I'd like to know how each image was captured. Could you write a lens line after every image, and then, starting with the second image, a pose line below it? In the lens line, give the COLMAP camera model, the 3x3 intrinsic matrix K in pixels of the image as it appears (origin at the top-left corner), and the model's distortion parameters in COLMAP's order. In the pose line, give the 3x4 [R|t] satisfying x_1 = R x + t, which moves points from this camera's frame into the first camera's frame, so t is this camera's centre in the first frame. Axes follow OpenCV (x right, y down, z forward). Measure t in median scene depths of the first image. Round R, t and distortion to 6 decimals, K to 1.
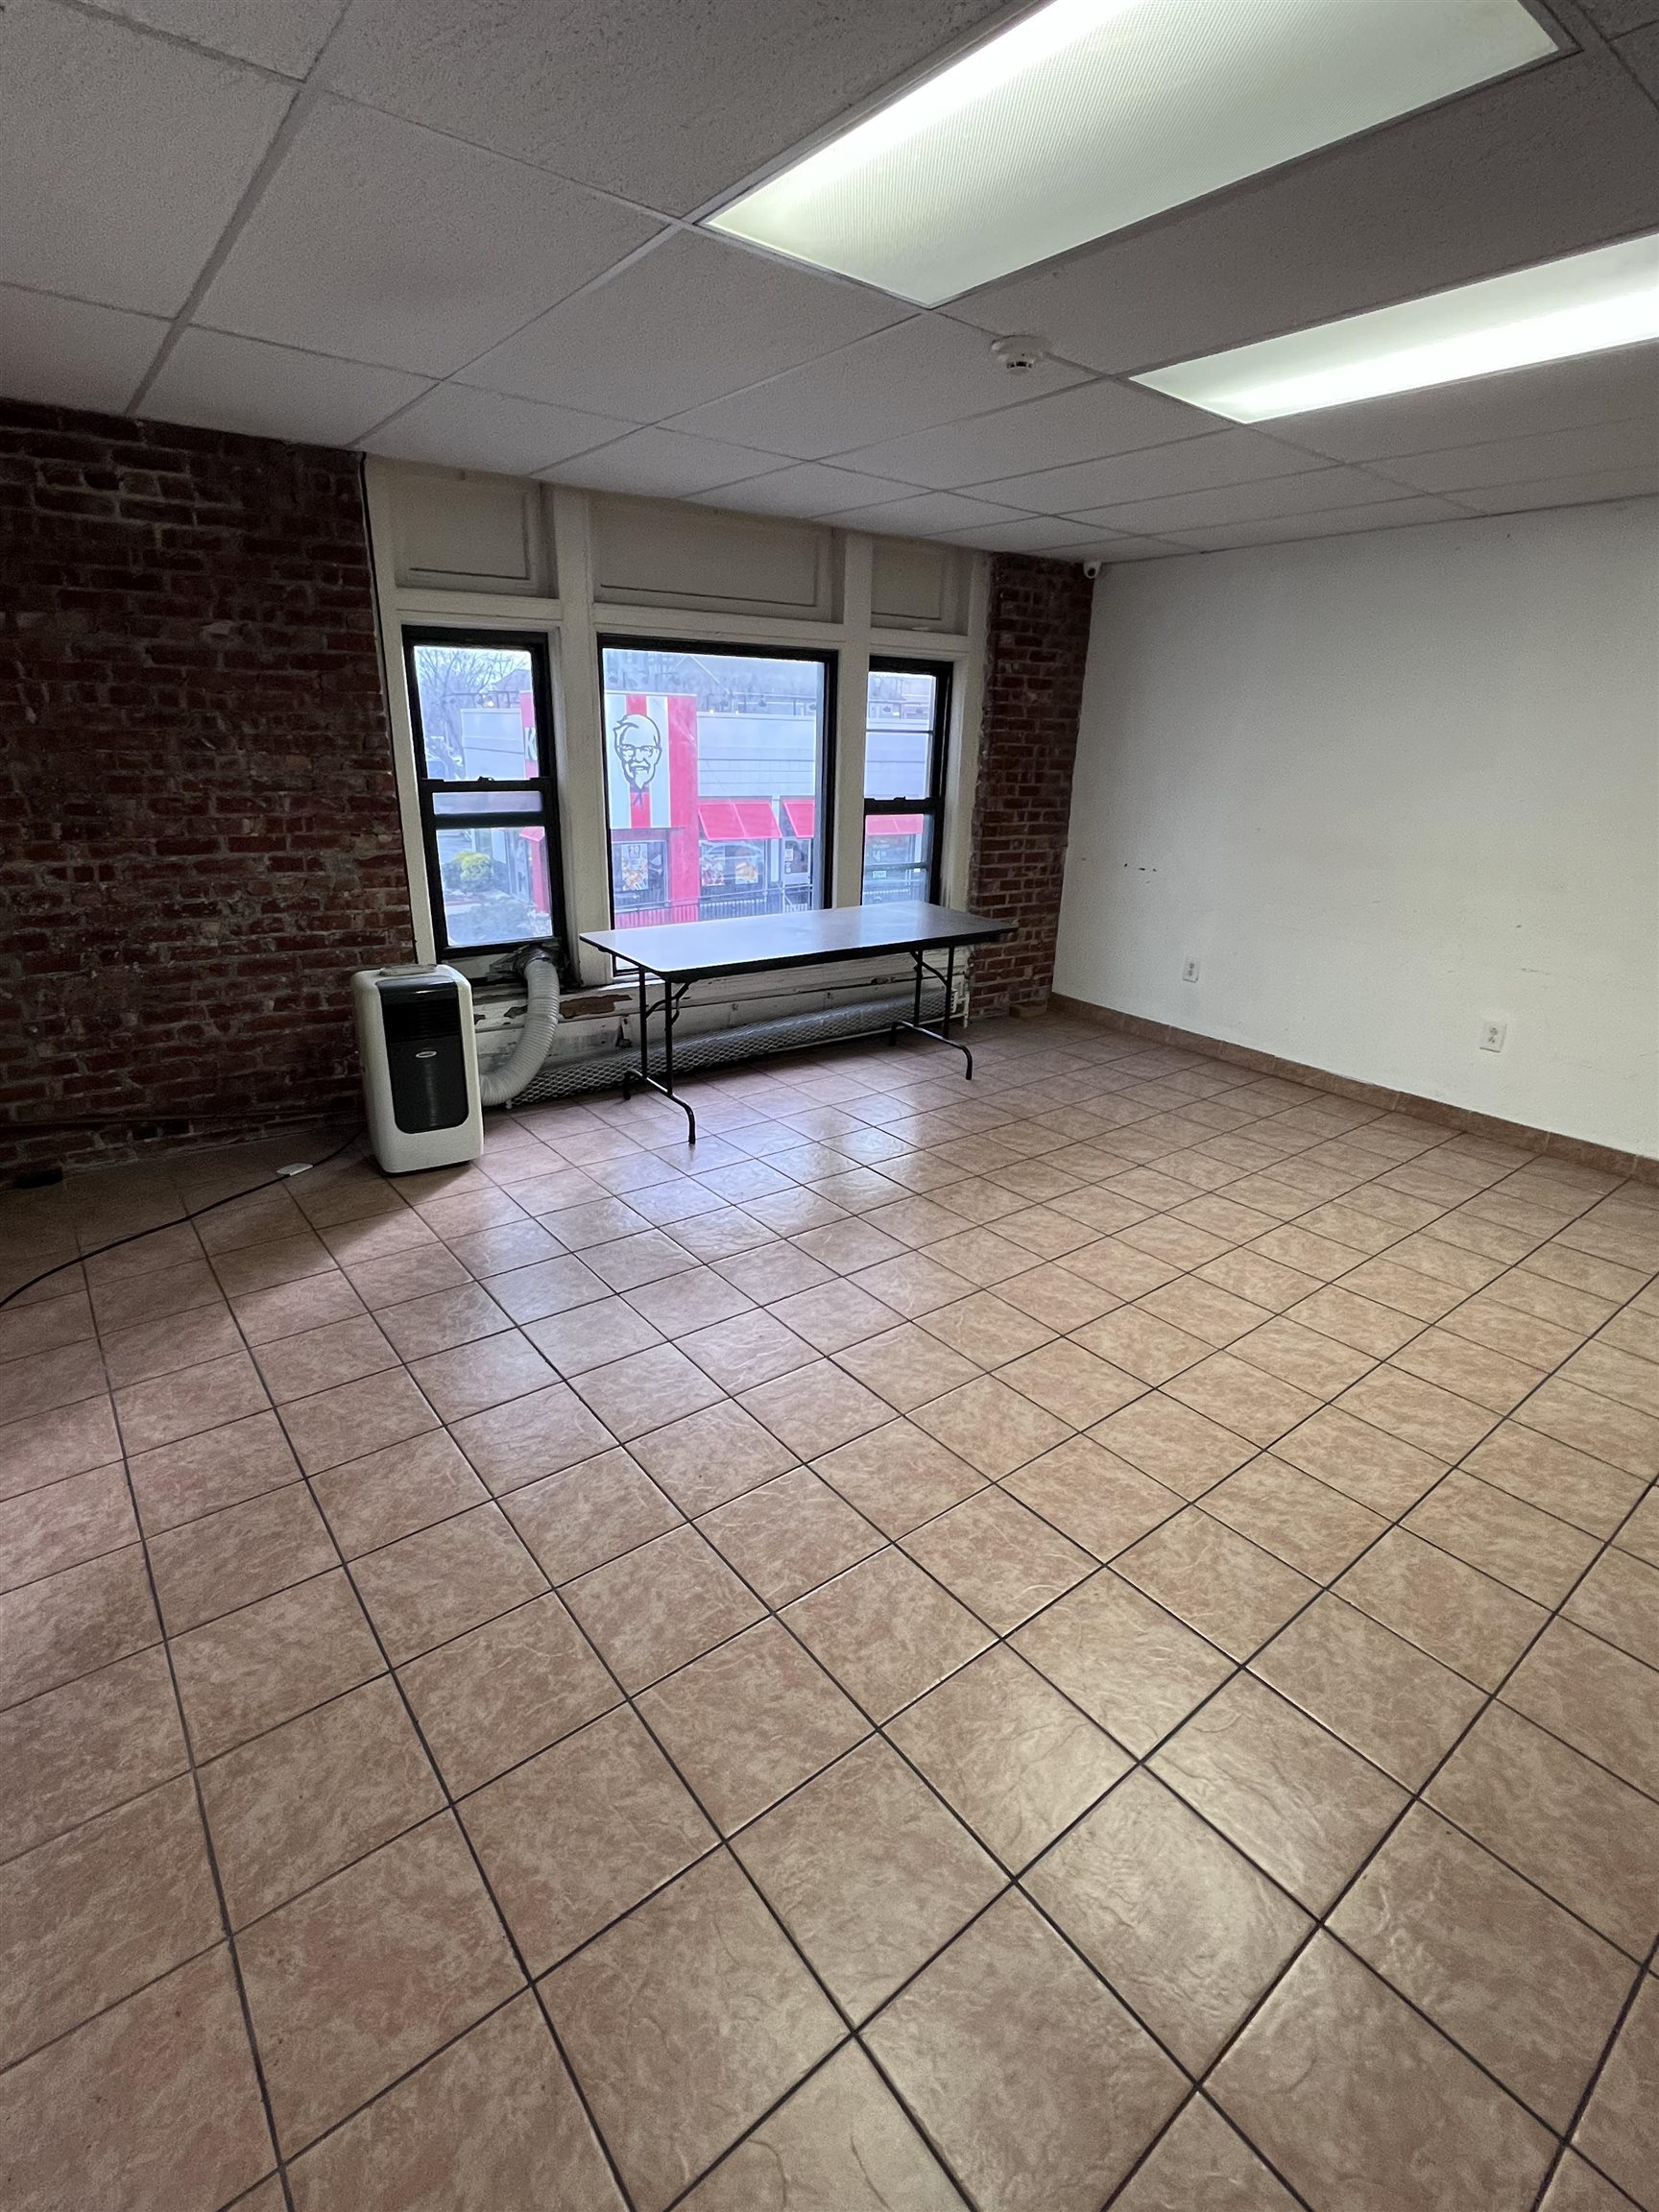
lens RADIAL K [[1025.0, 0, 825.3], [0, 1025.0, 1107.3], [0, 0, 1]] dist [-0.005112, 0.000421]
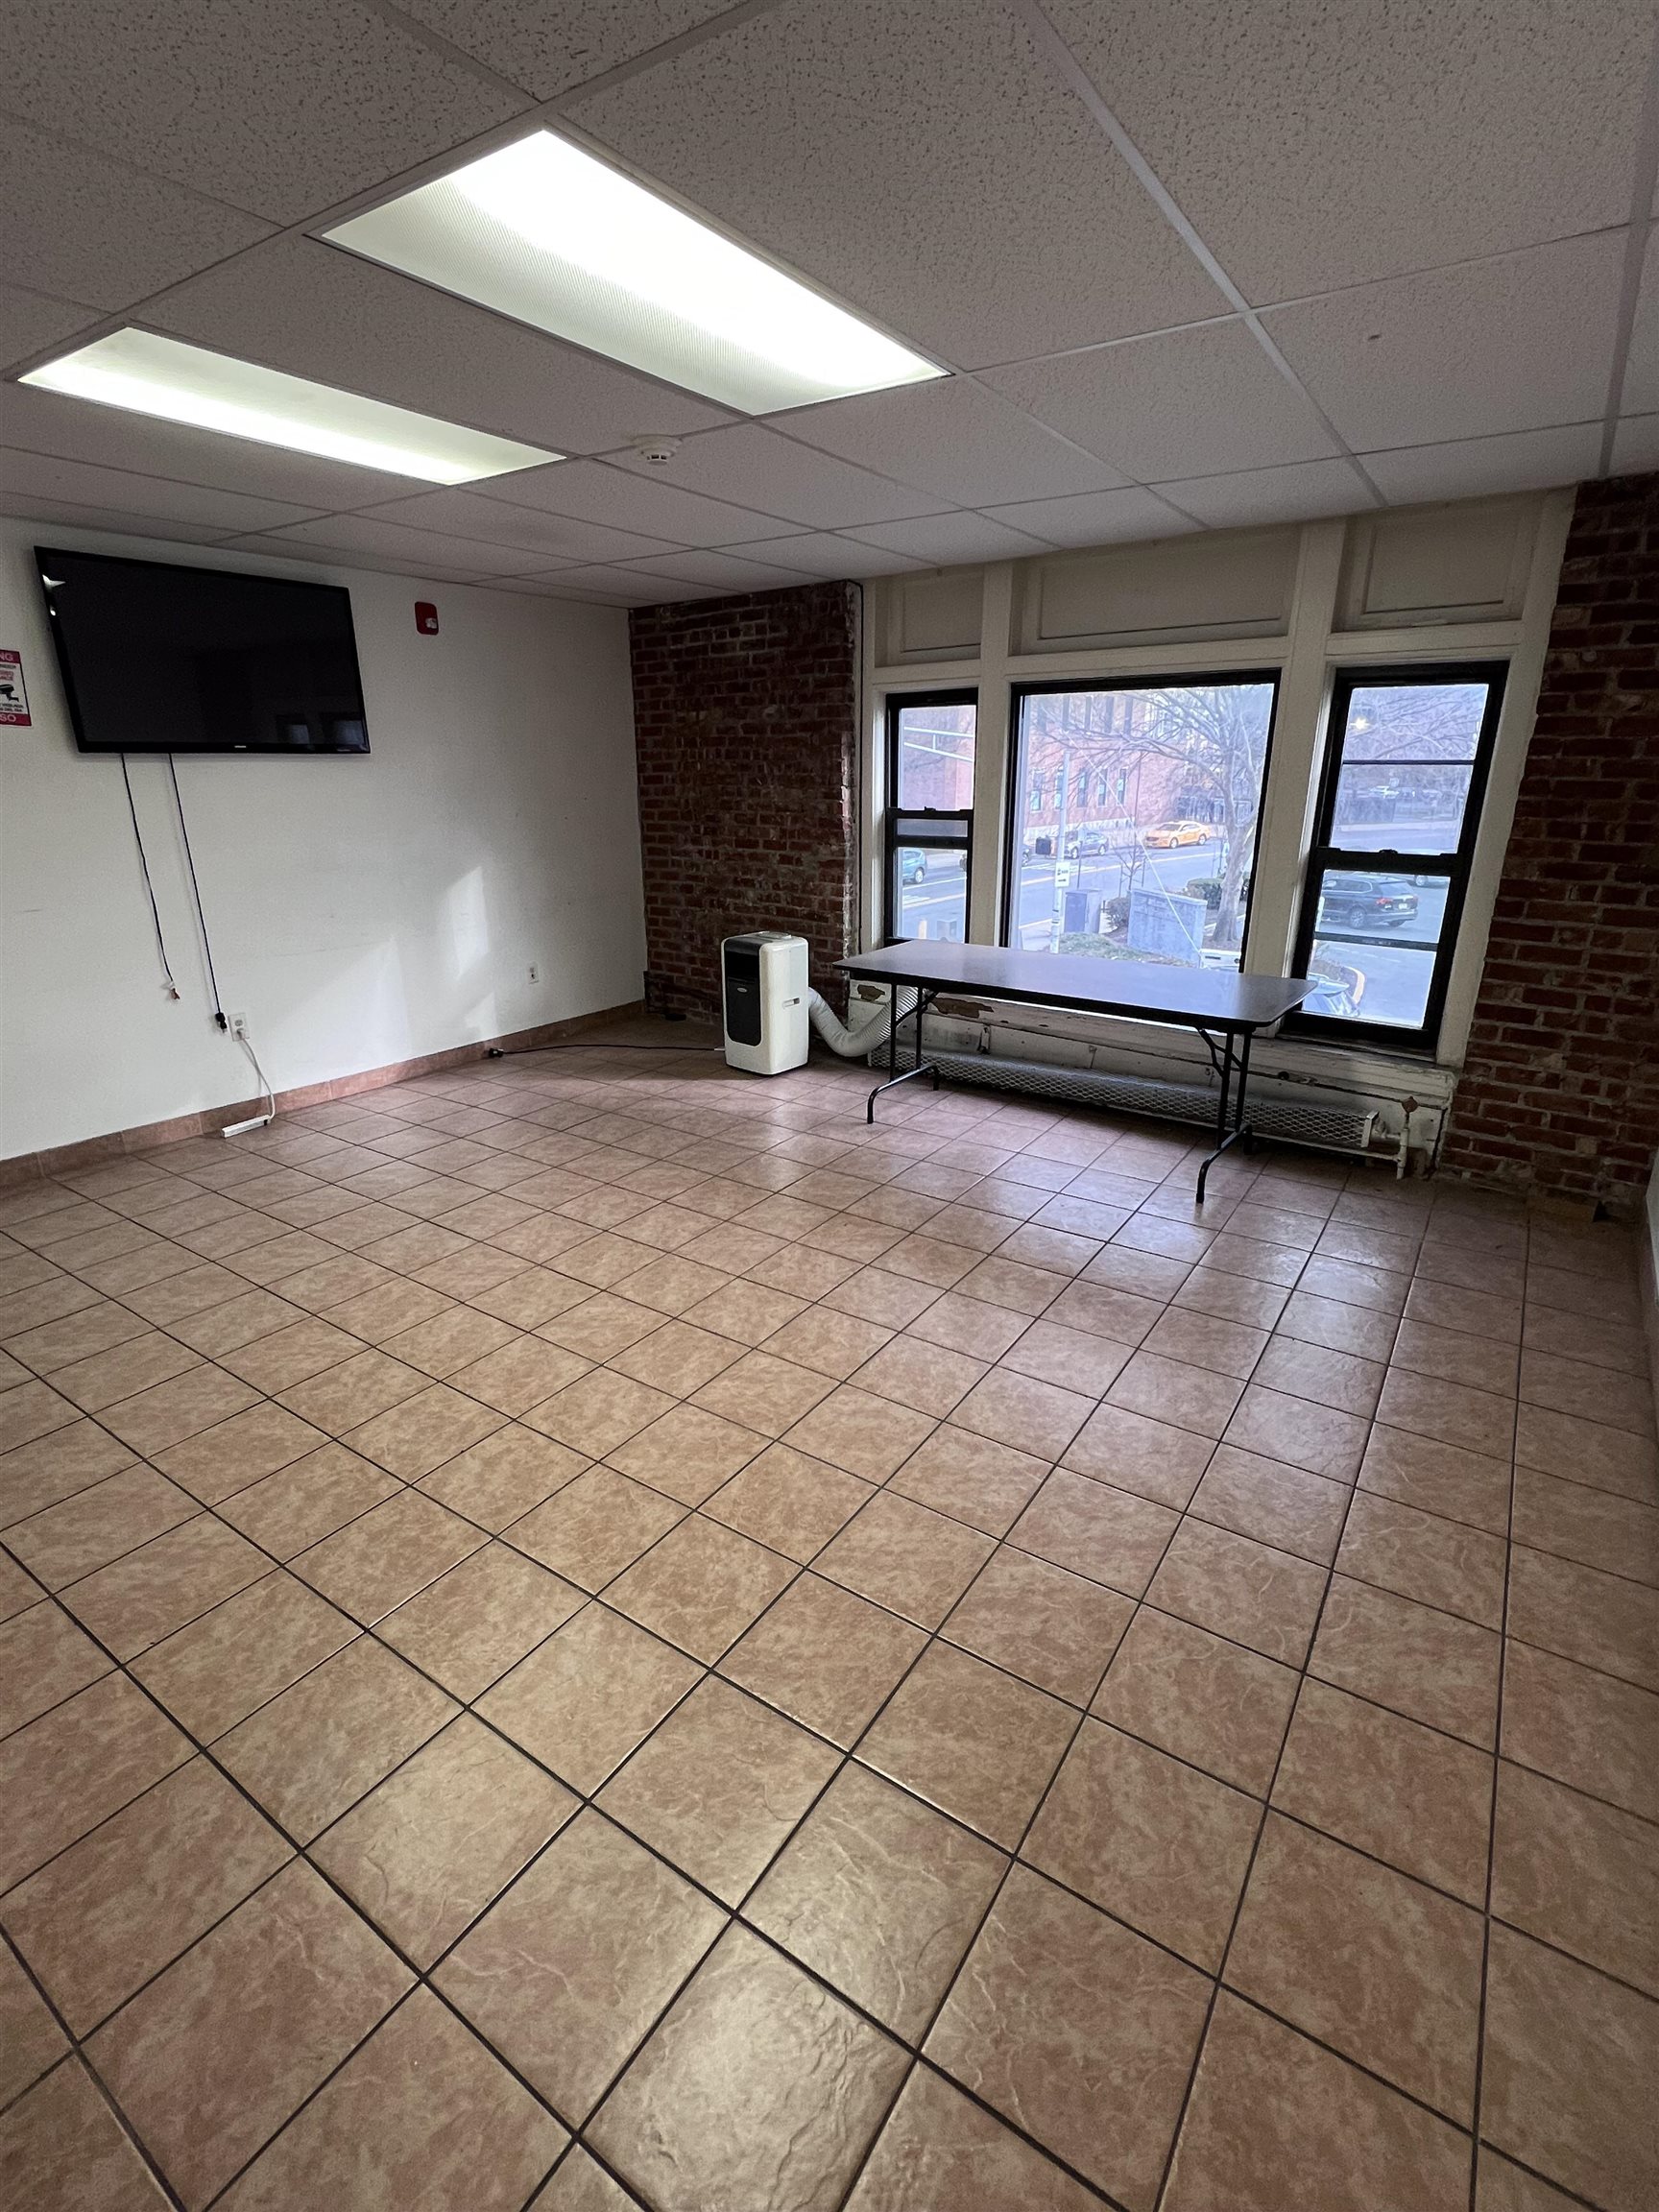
lens RADIAL K [[1025.0, 0, 826.4], [0, 1025.0, 1105.5], [0, 0, 1]] dist [-0.005112, 0.000421]
pose [[0.300204, 0.278730, -0.912243, 0.969329], [-0.321792, 0.929885, 0.178224, -0.186503], [0.897957, 0.240049, 0.368848, 0.573564]]
